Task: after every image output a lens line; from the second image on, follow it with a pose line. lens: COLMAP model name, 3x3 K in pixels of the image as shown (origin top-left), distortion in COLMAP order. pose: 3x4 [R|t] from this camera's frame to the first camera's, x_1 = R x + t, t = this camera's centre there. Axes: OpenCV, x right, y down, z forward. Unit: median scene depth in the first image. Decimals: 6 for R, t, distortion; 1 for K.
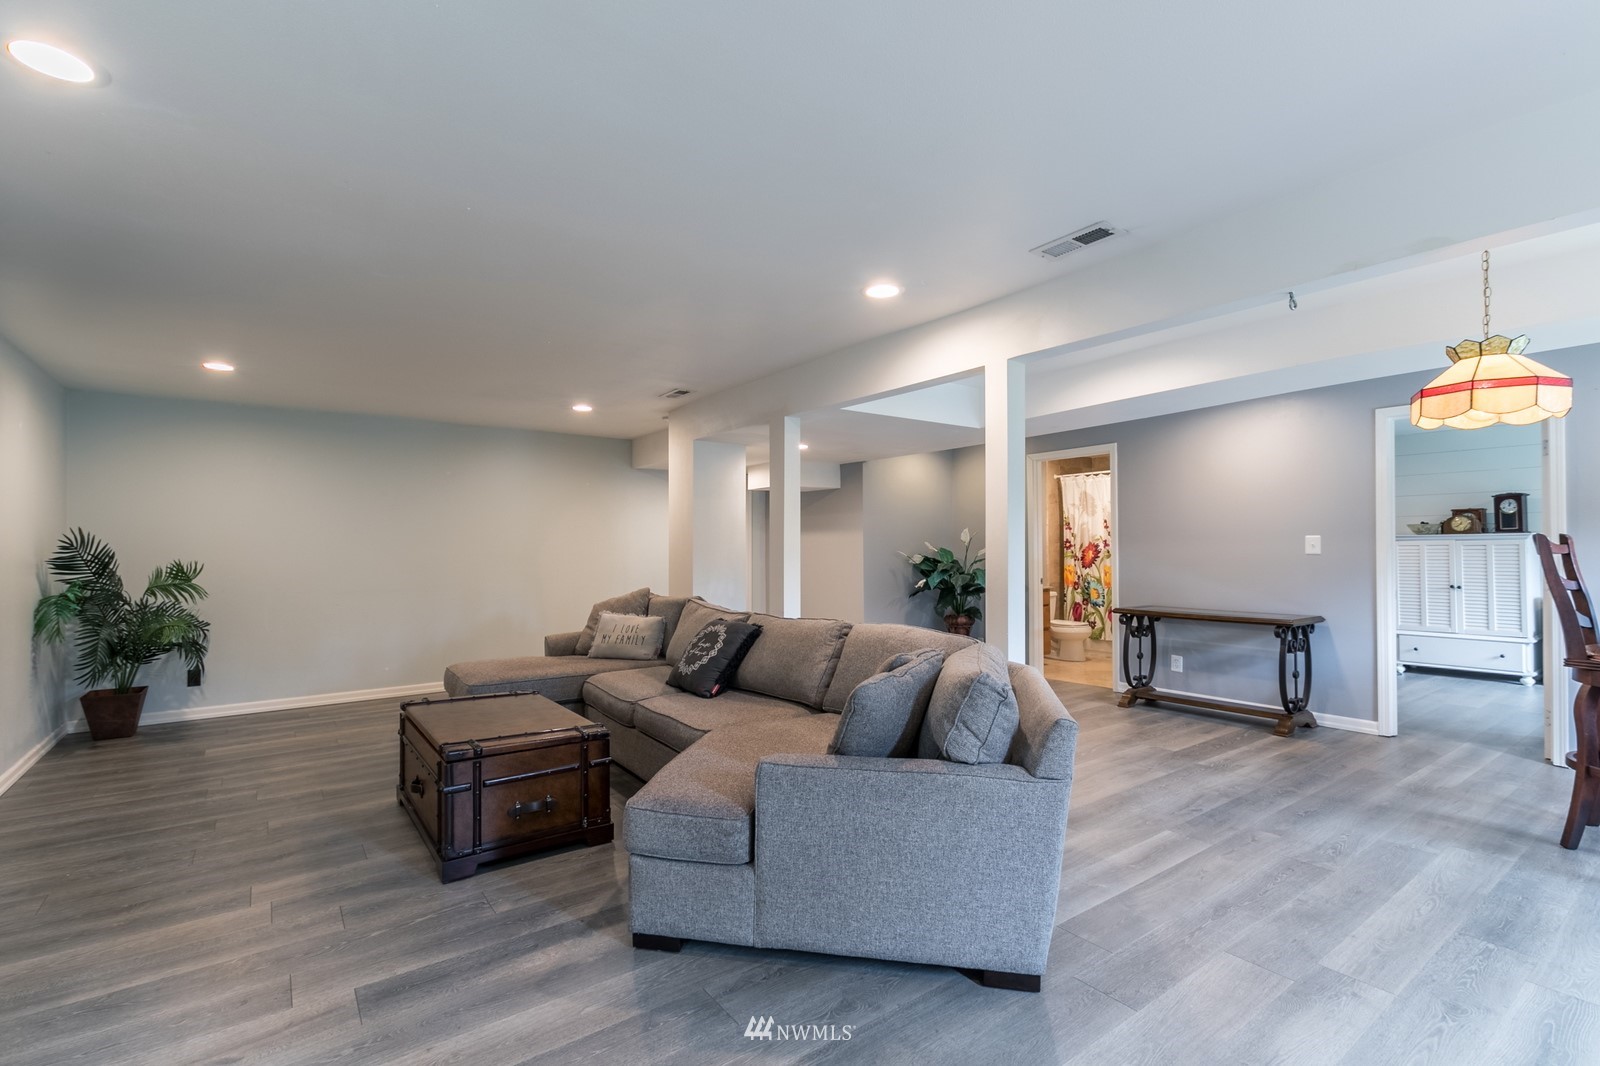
lens RADIAL K [[741.2, 0, 782.5], [0, 741.2, 538.3], [0, 0, 1]] dist [0.003224, -0.001141]
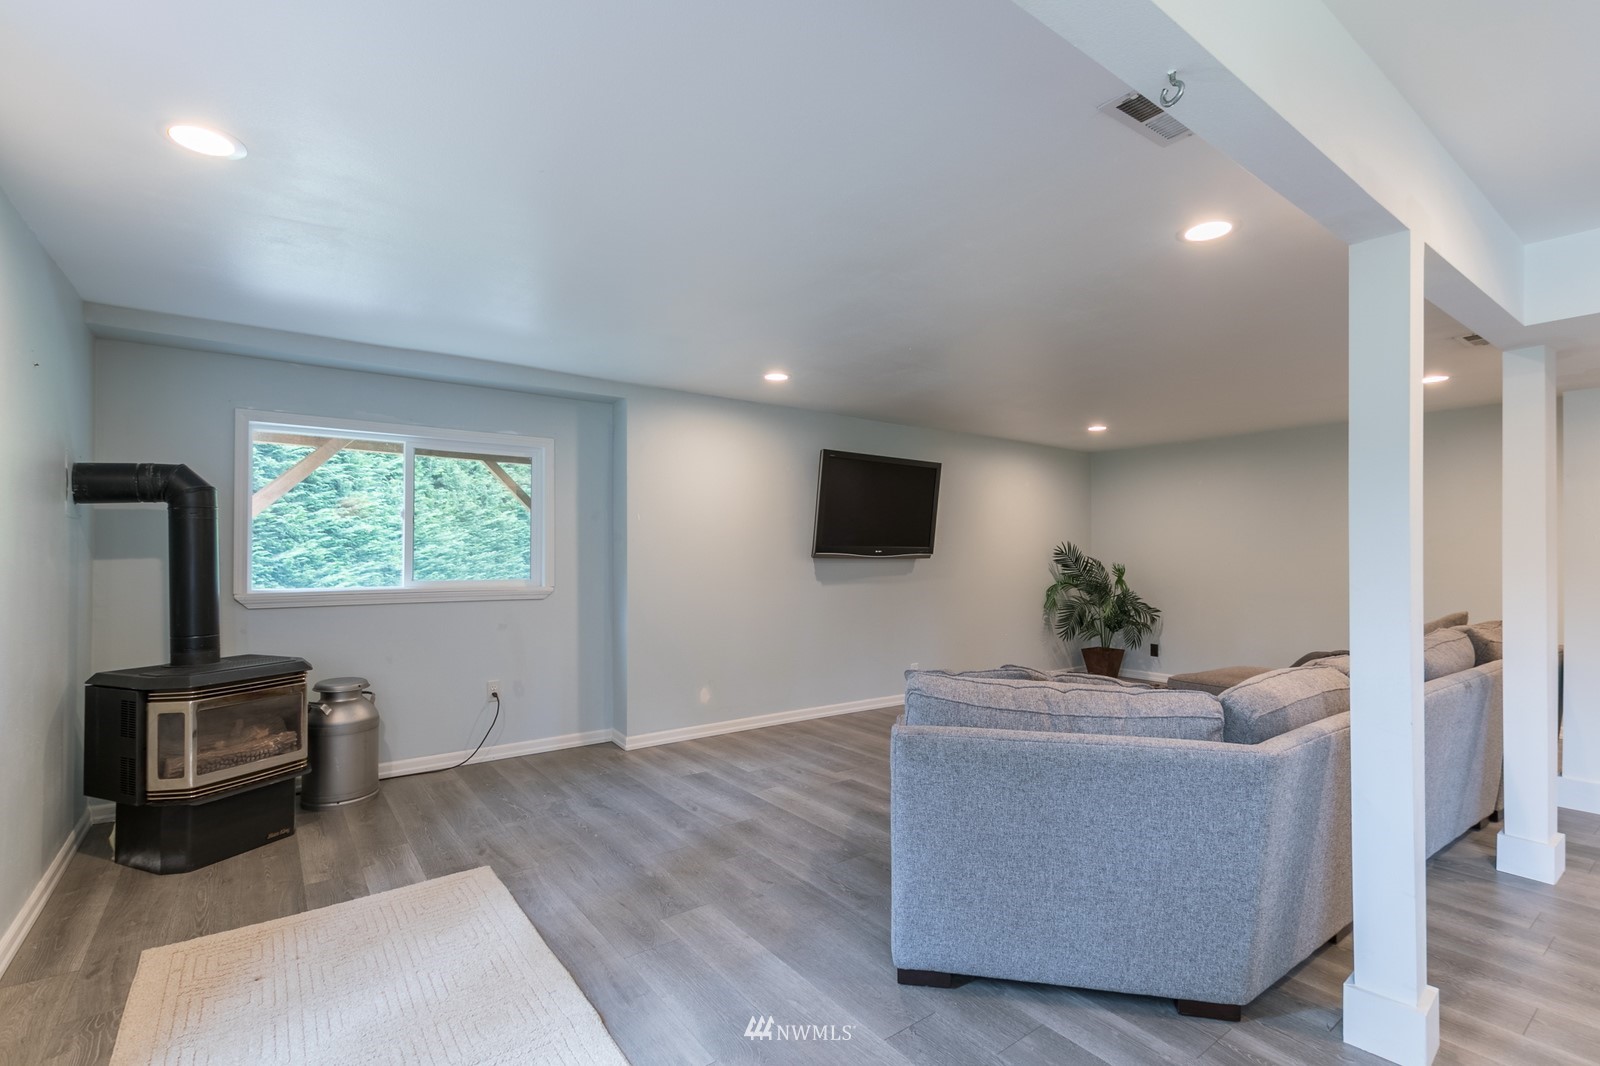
lens RADIAL K [[741.2, 0, 800.5], [0, 741.2, 547.4], [0, 0, 1]] dist [0.003224, -0.001141]
pose [[0.015988, -0.005013, -0.999860, 1.111460], [0.009387, 0.999944, -0.004863, 0.001863], [0.999828, -0.009308, 0.016034, 0.673614]]
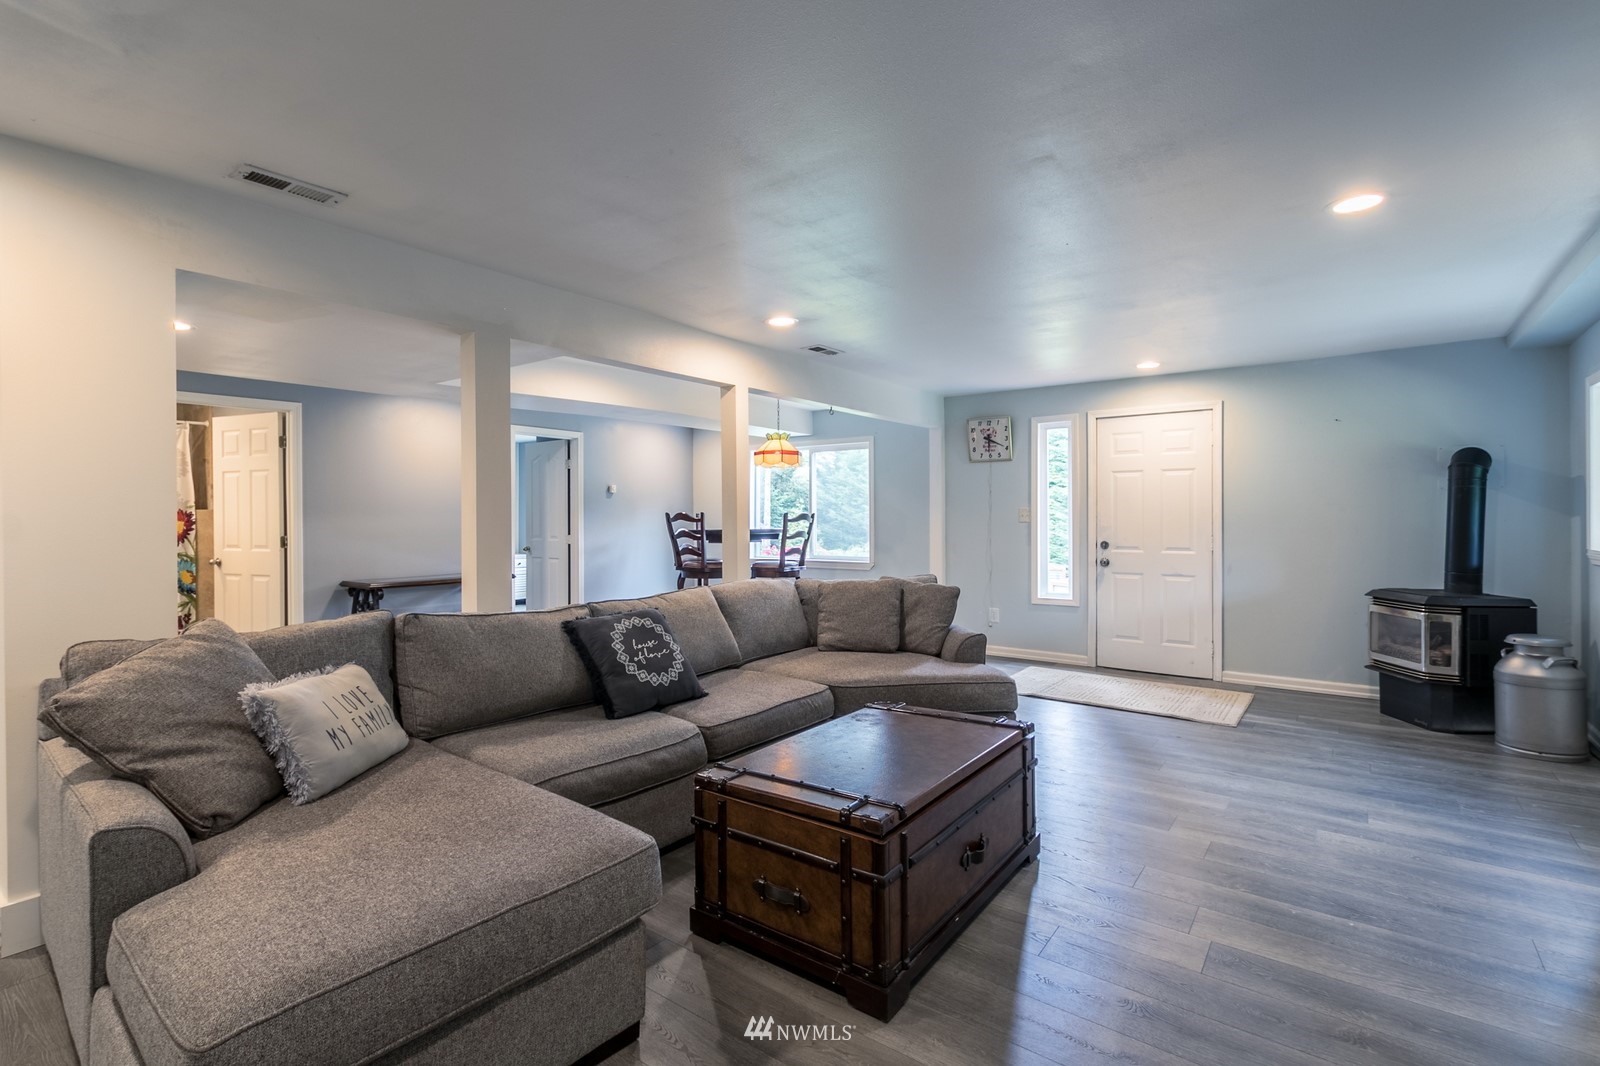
lens RADIAL K [[741.2, 0, 785.7], [0, 741.2, 522.3], [0, 0, 1]] dist [0.003224, -0.001141]
pose [[-0.302225, 0.000471, 0.953237, -1.356481], [-0.006815, 0.999973, -0.002655, 0.029294], [-0.953212, -0.007299, -0.302213, 1.698116]]
